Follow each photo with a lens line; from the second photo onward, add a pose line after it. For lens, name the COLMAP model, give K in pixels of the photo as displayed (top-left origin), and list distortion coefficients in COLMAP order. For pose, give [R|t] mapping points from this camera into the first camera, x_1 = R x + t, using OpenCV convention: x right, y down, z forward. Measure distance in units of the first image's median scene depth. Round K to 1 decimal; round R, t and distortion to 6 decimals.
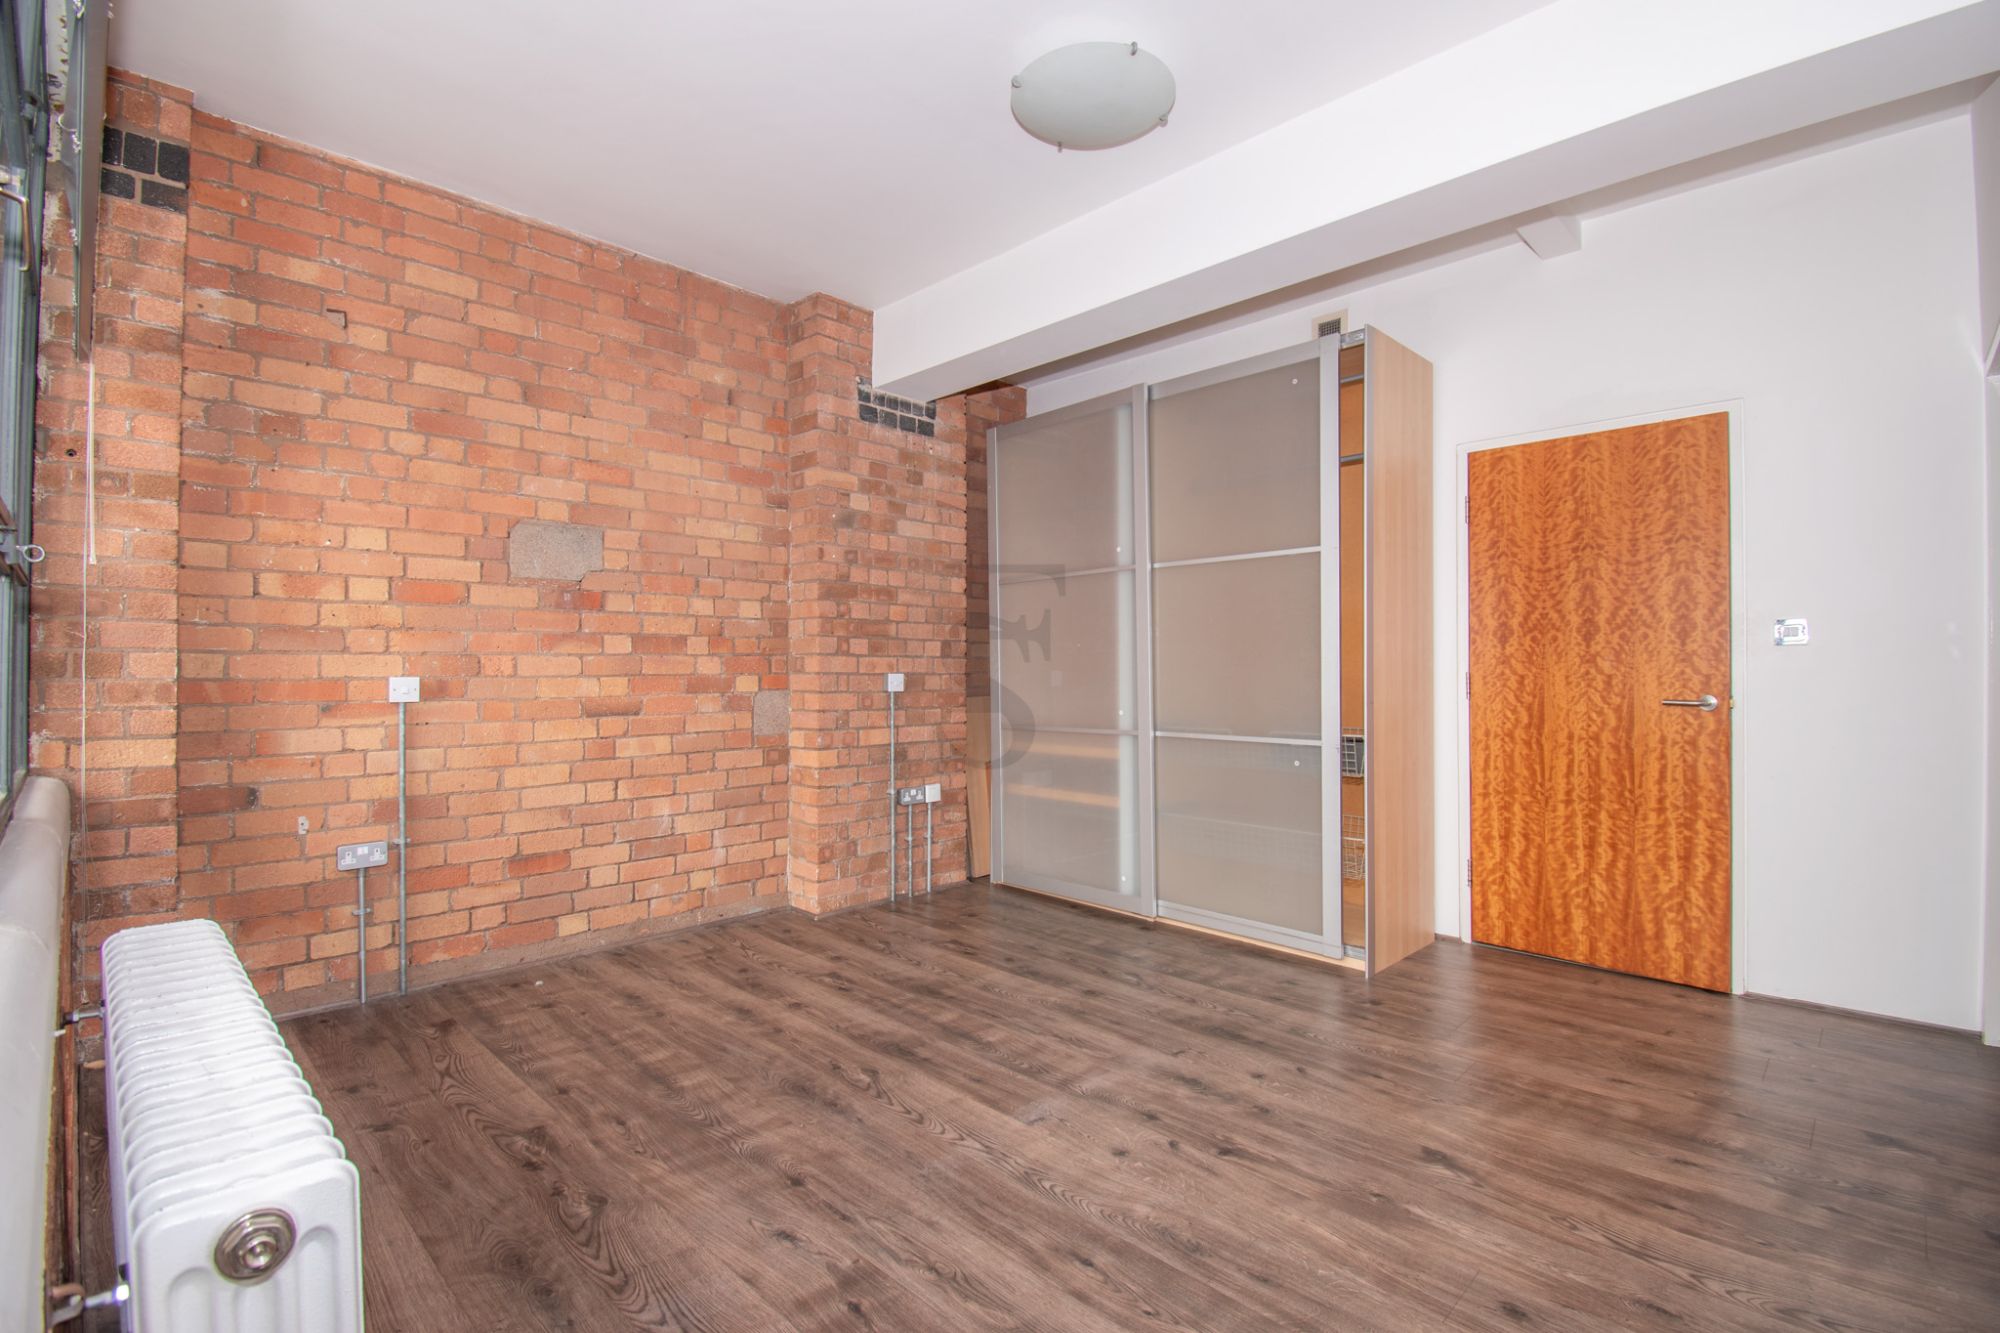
lens RADIAL K [[881.0, 0, 1000.0], [0, 881.0, 666.5], [0, 0, 1]] dist [0.021164, -0.033062]
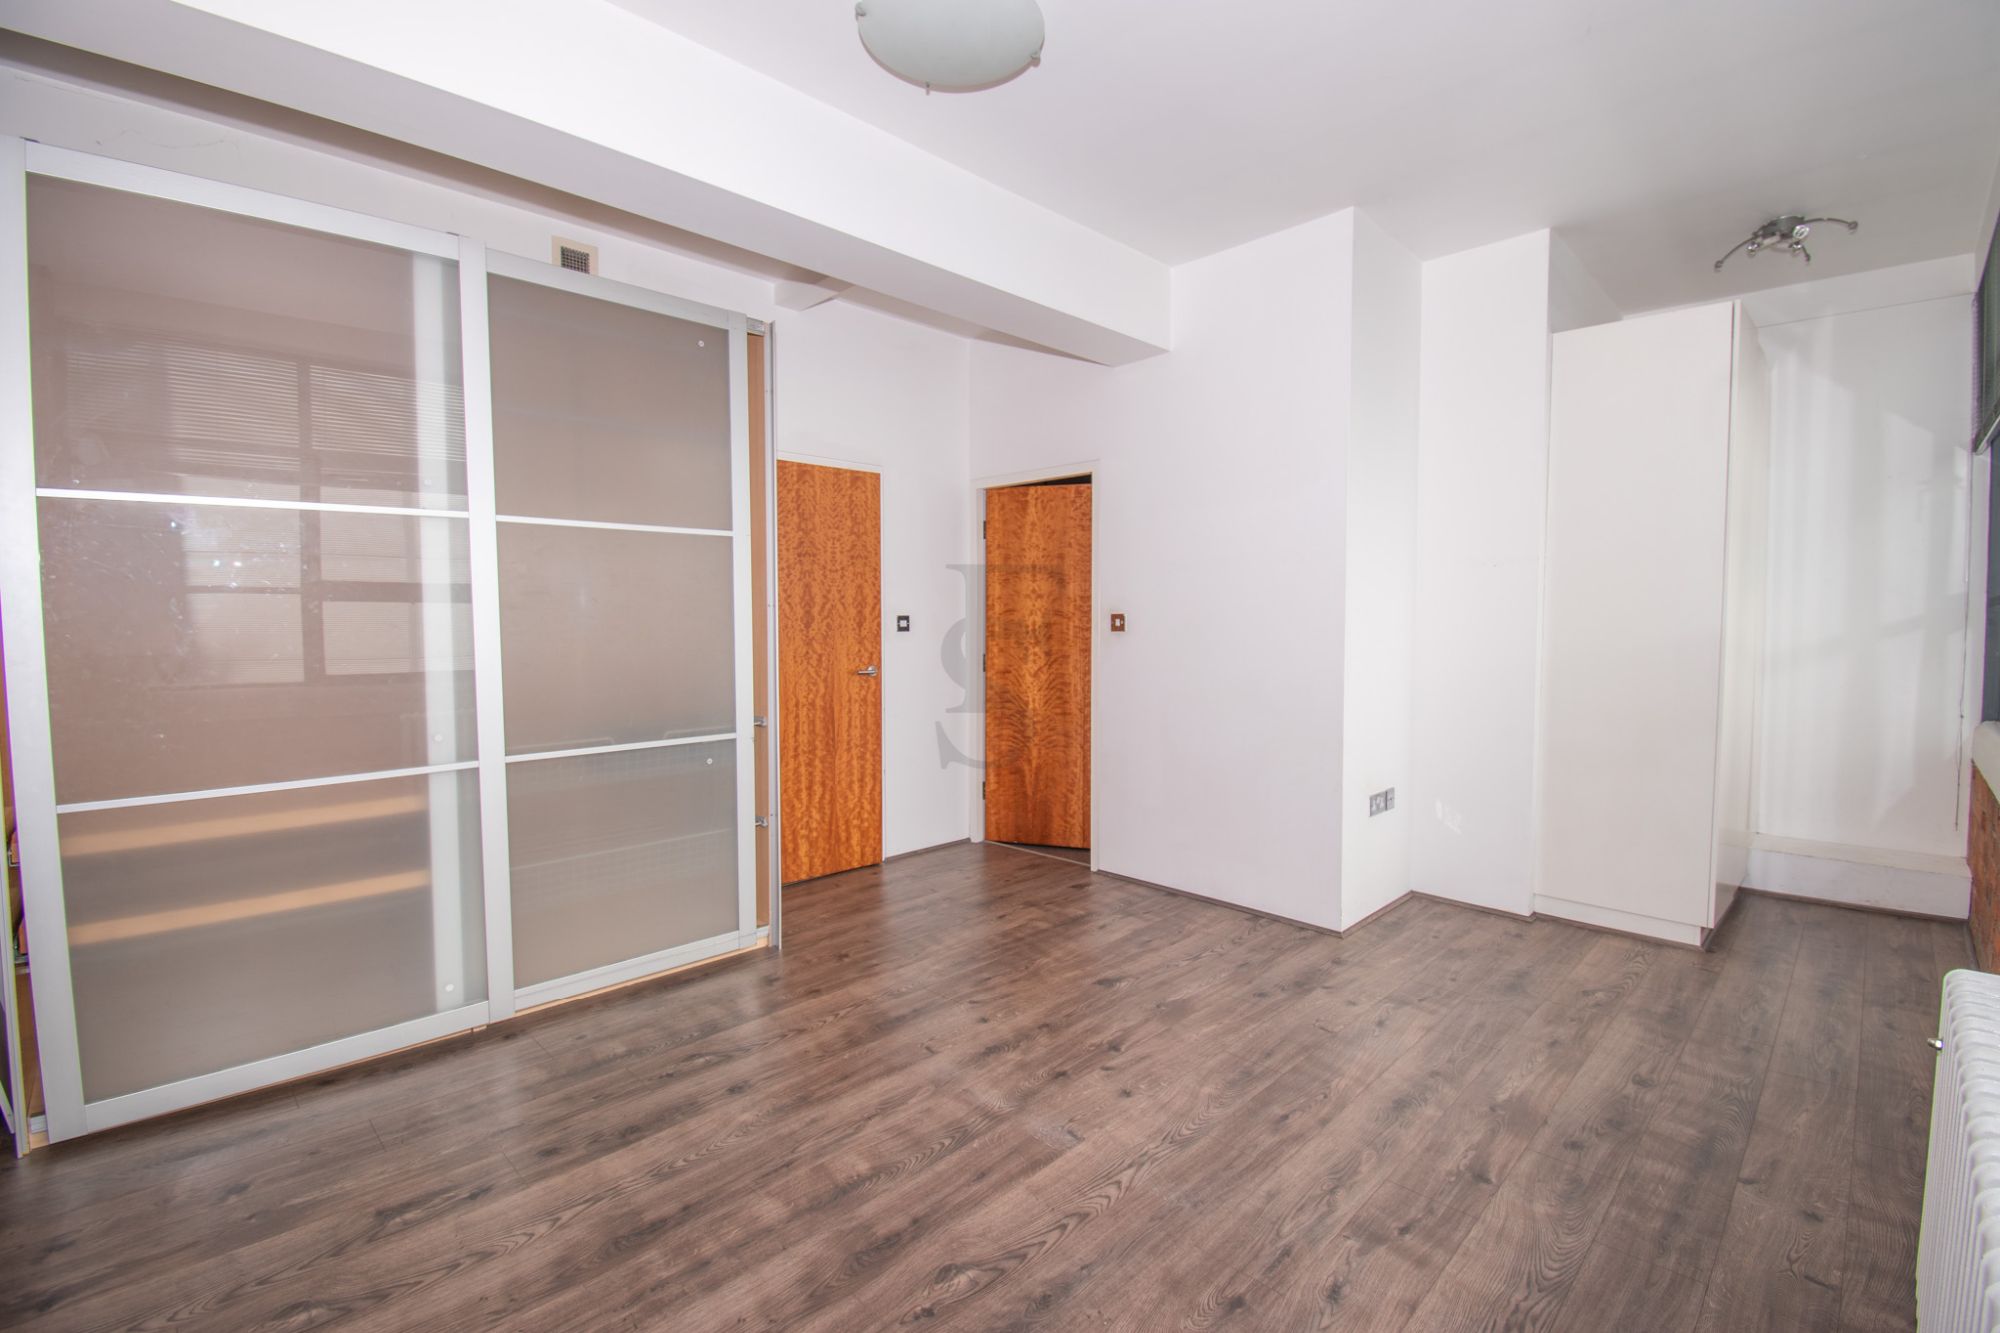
lens RADIAL K [[881.0, 0, 1000.0], [0, 881.0, 666.5], [0, 0, 1]] dist [0.021164, -0.033062]
pose [[0.014755, -0.052367, 0.998519, -0.676733], [0.001241, 0.998628, 0.052355, -0.044606], [-0.999890, 0.000467, 0.014800, 0.787721]]
